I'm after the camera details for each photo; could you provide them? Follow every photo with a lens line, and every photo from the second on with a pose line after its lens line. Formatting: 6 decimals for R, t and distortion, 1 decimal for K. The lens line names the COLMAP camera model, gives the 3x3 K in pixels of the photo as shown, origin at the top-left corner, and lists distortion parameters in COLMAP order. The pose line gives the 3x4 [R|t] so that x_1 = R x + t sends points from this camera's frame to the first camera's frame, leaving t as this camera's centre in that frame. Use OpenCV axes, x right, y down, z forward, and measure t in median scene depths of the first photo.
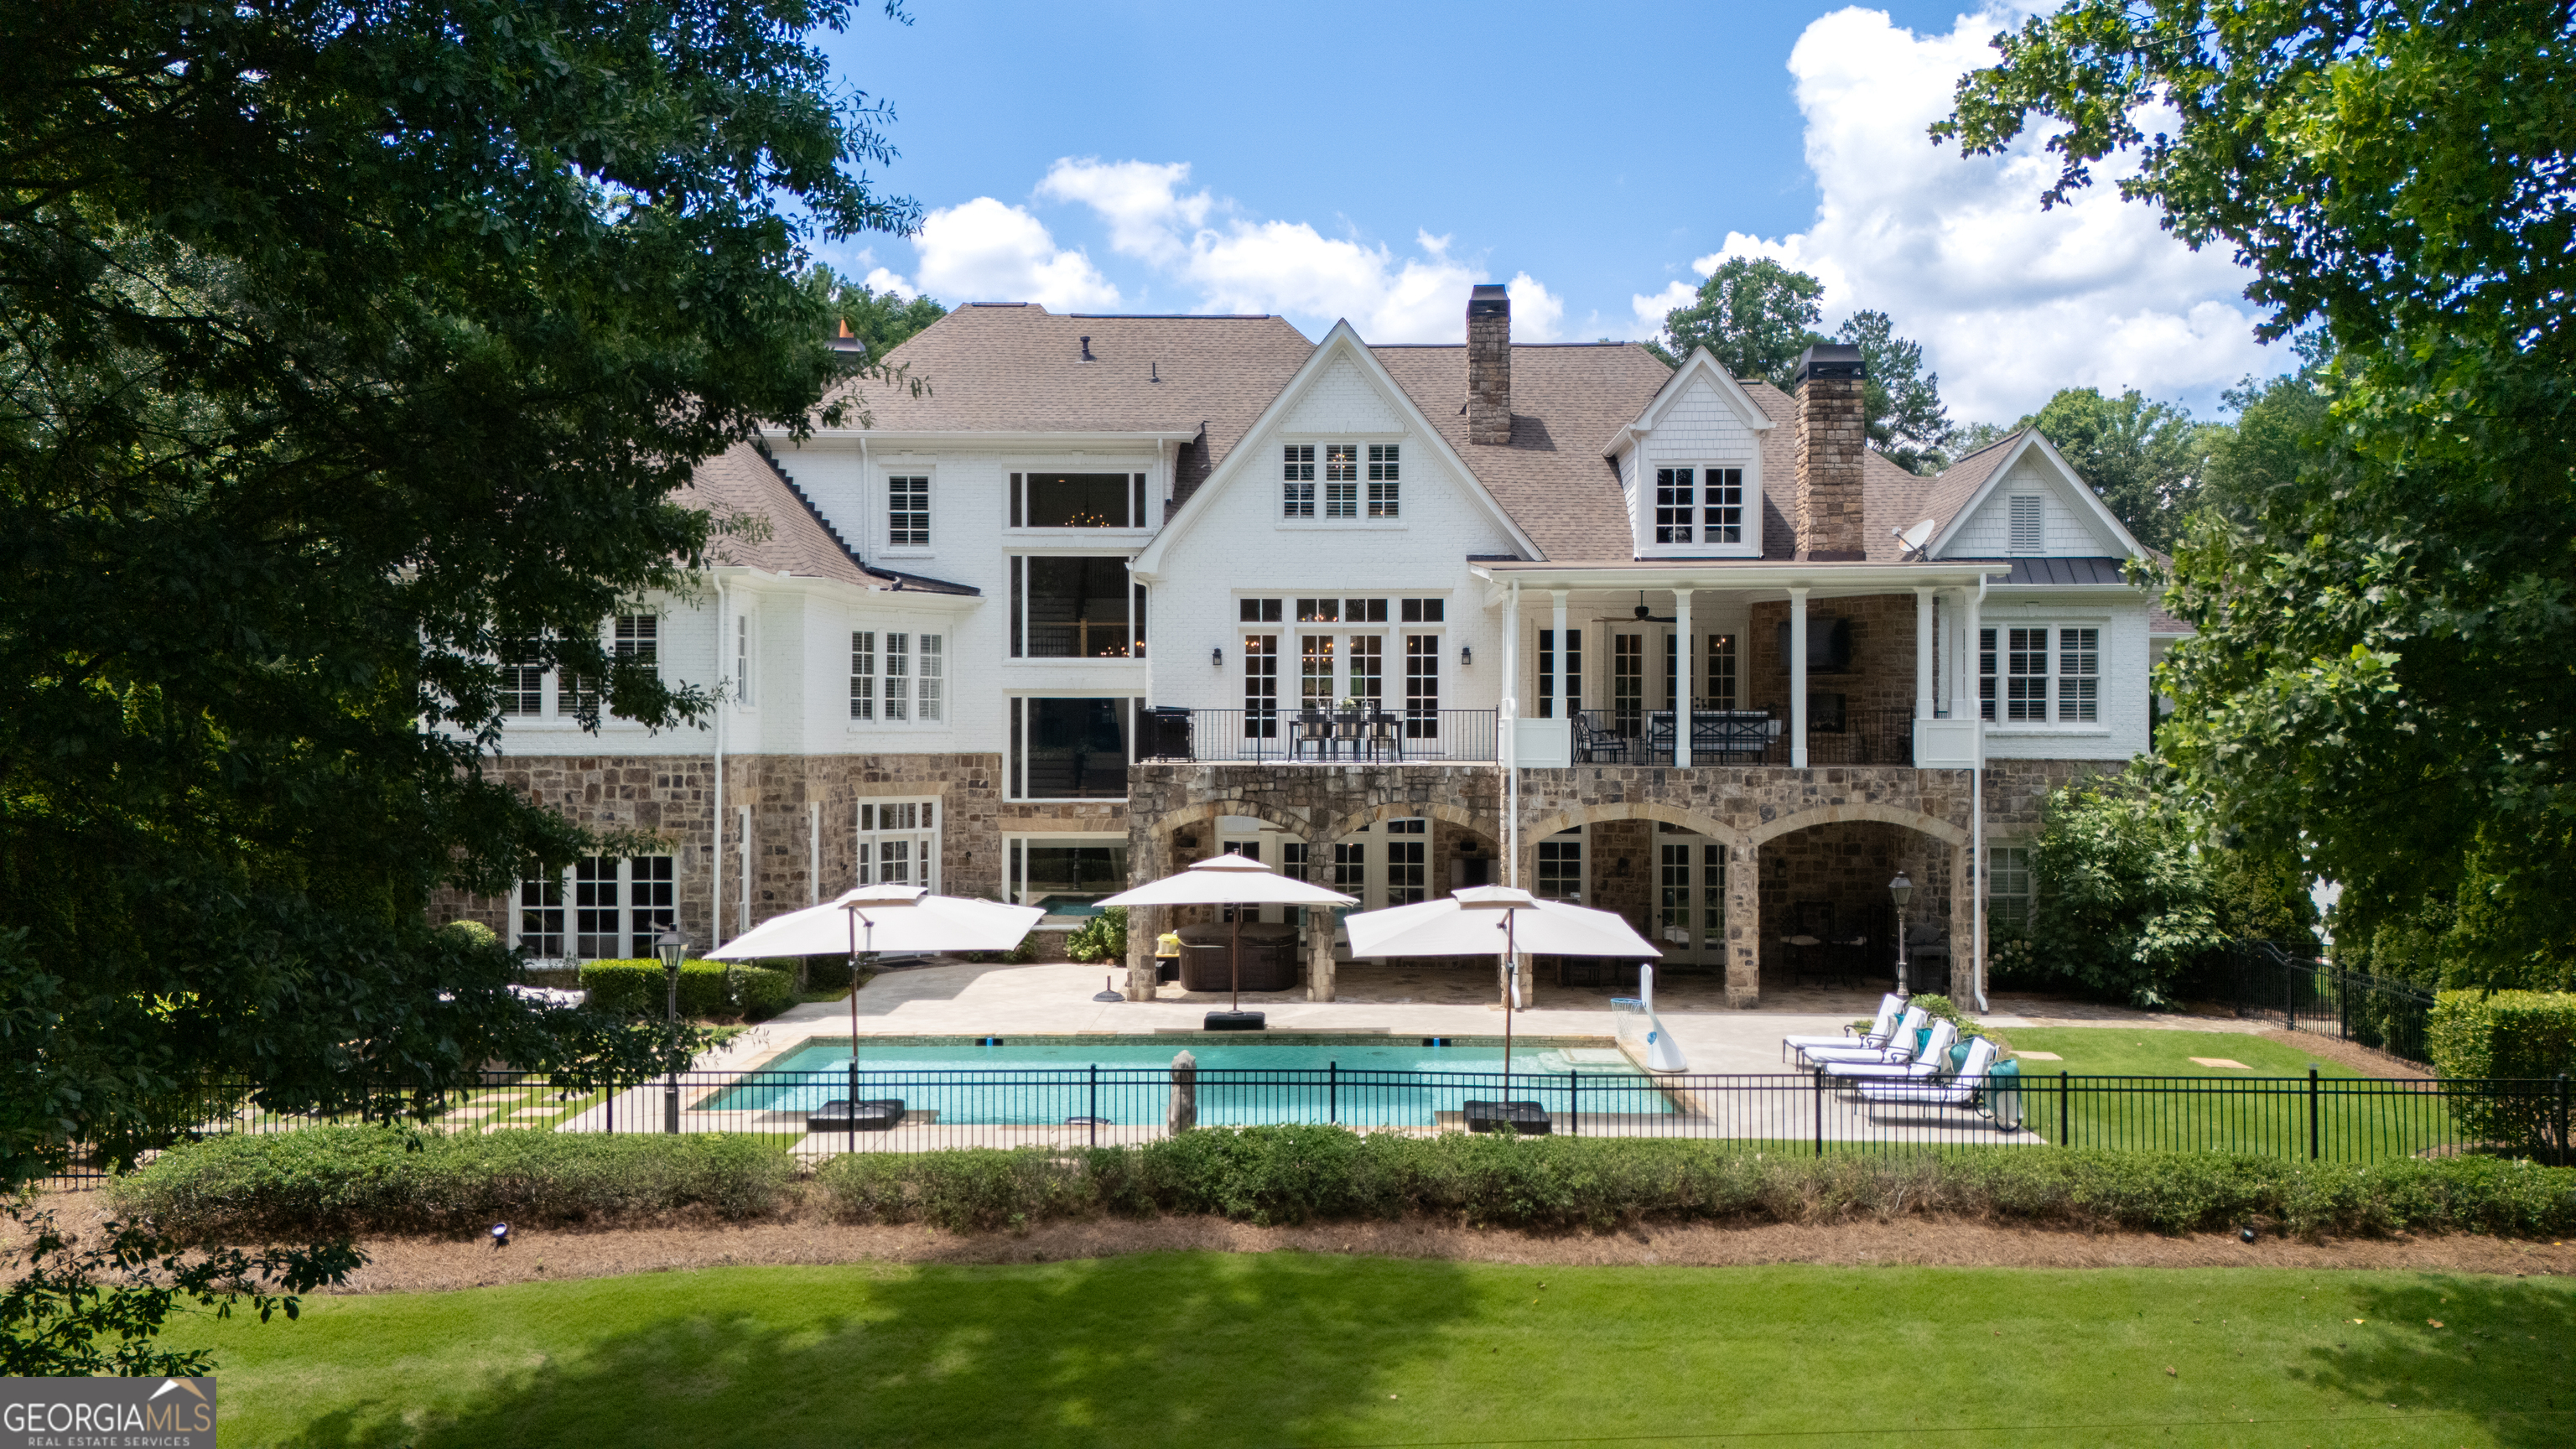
lens RADIAL K [[2279.5, 0, 1288.0], [0, 2279.5, 724.5], [0, 0, 1]] dist [0.000788, -0.001843]
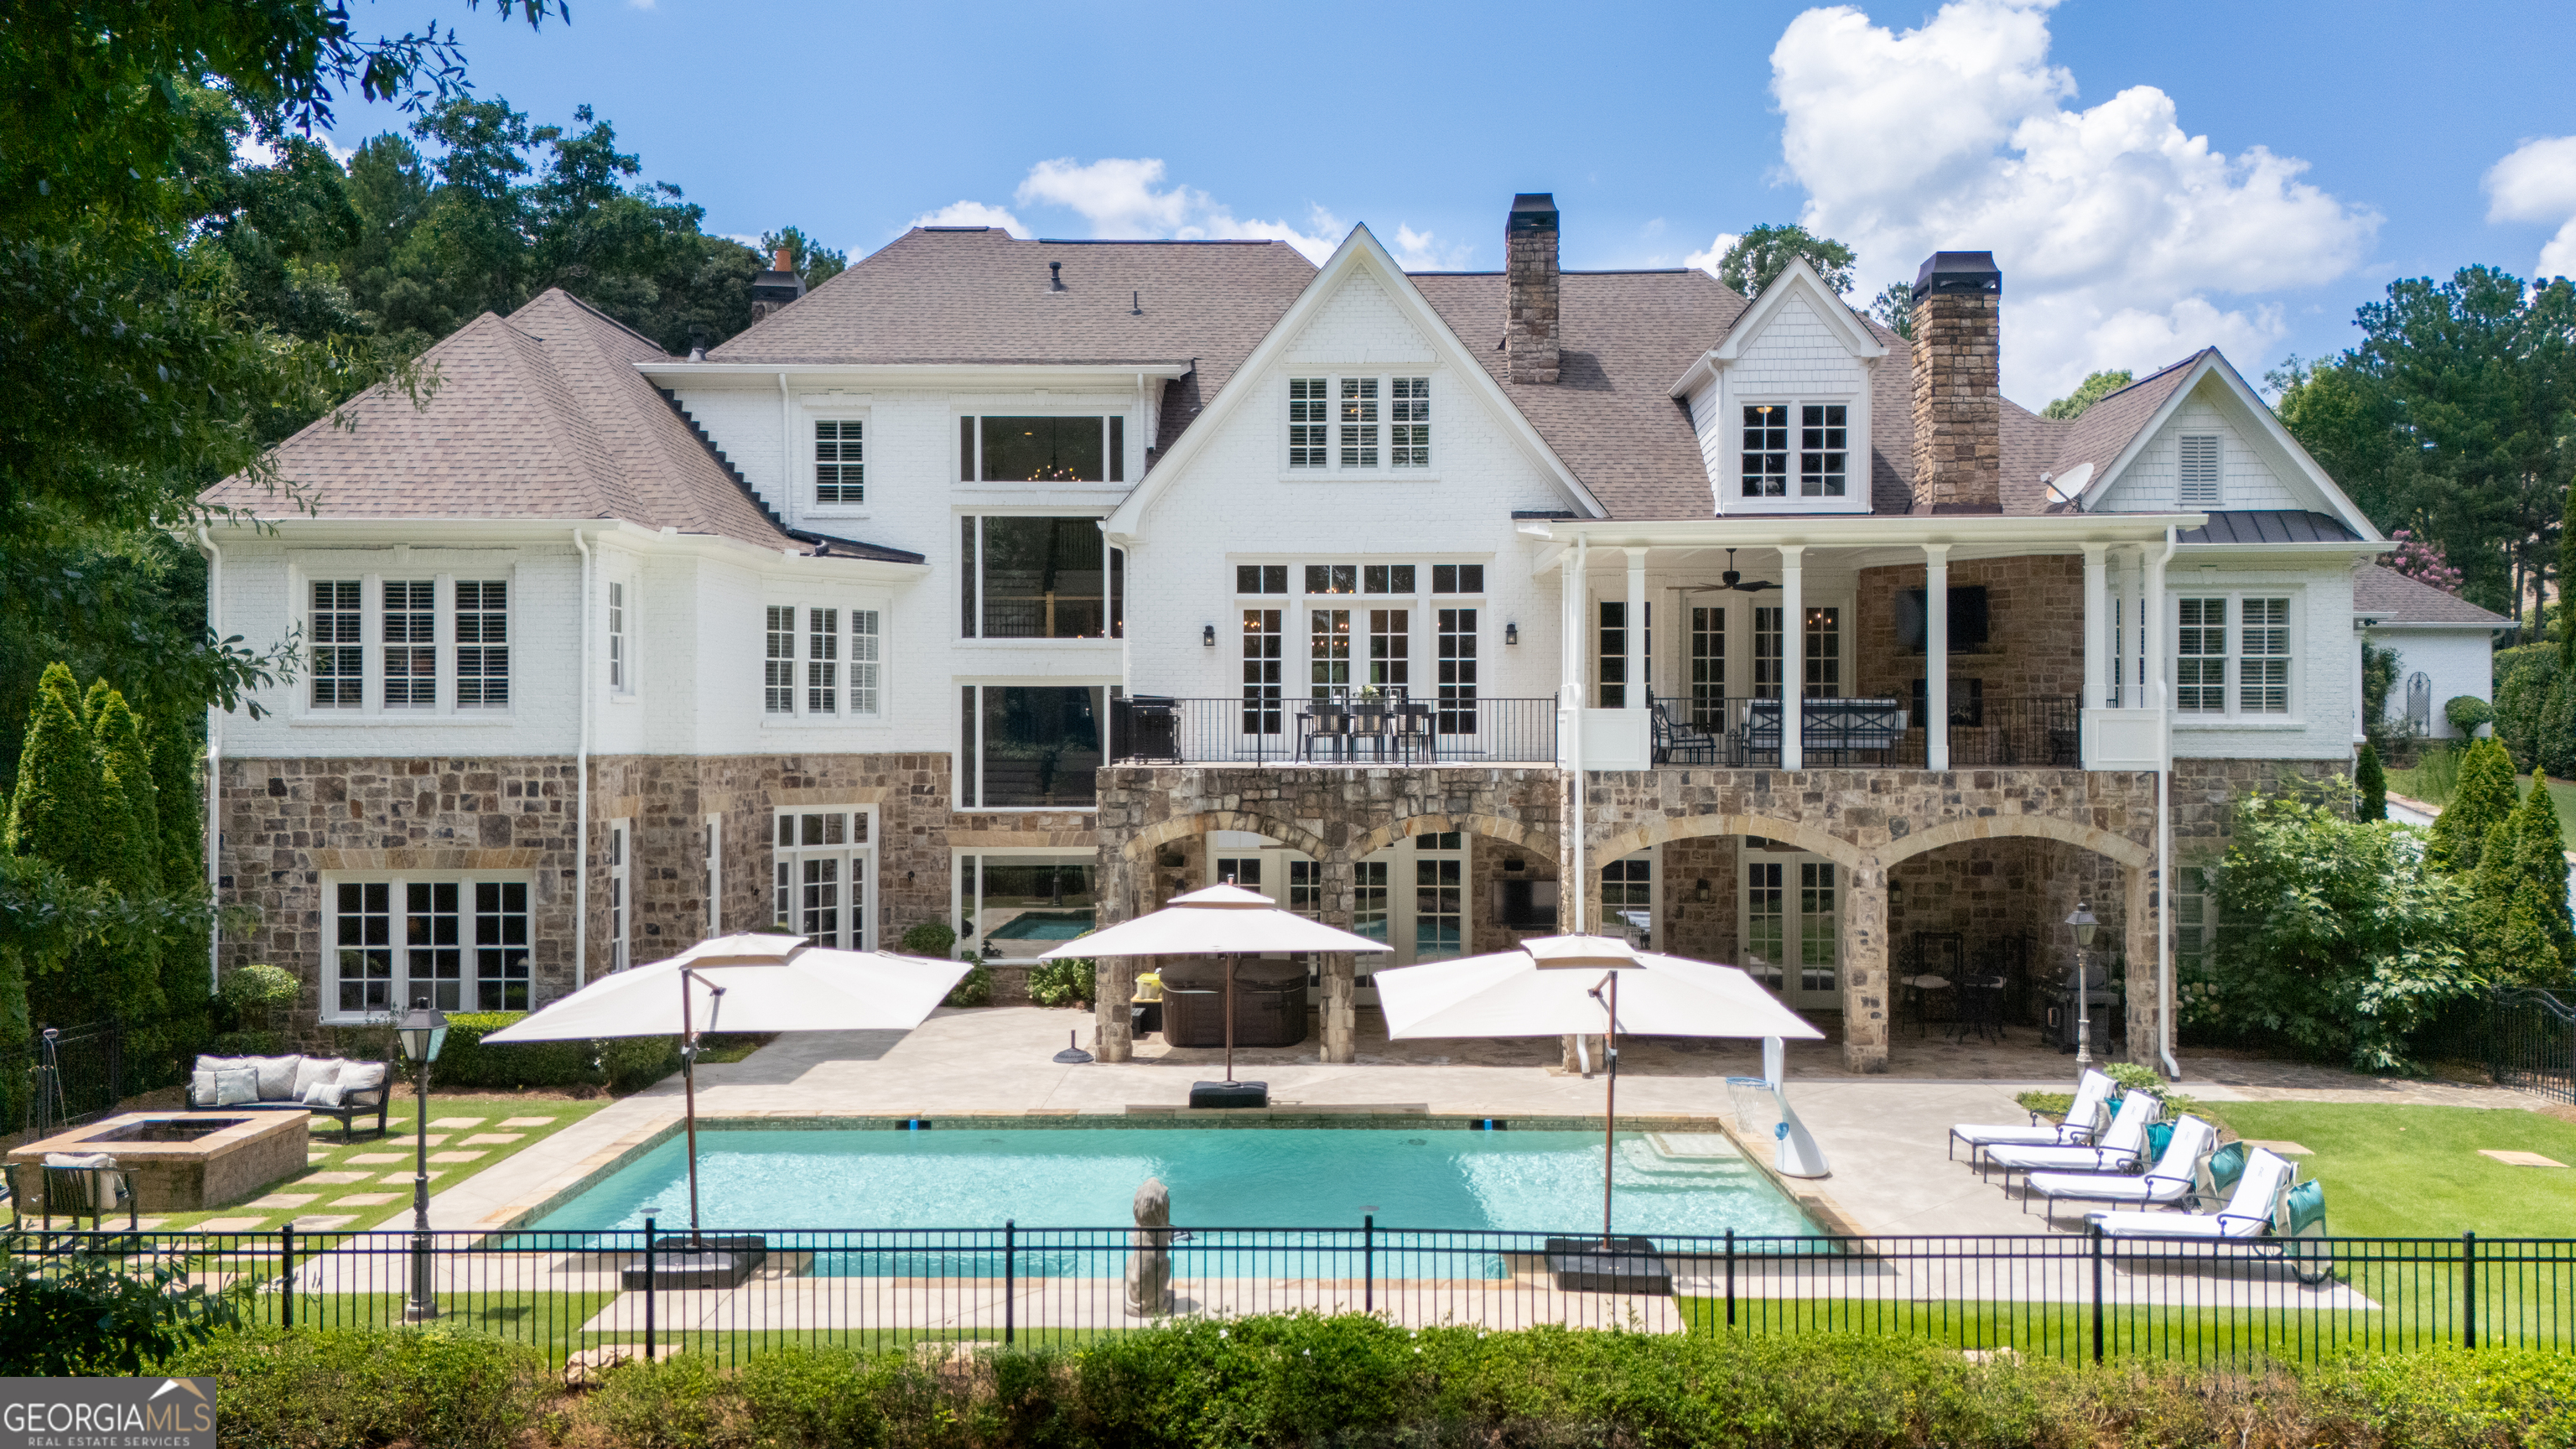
lens RADIAL K [[2279.5, 0, 1288.0], [0, 2279.5, 724.5], [0, 0, 1]] dist [0.000788, -0.001843]
pose [[0.999998, -0.001559, -0.001216, -0.001630], [0.001560, 0.999998, 0.000954, 0.001807], [0.001215, -0.000956, 0.999999, 0.187985]]
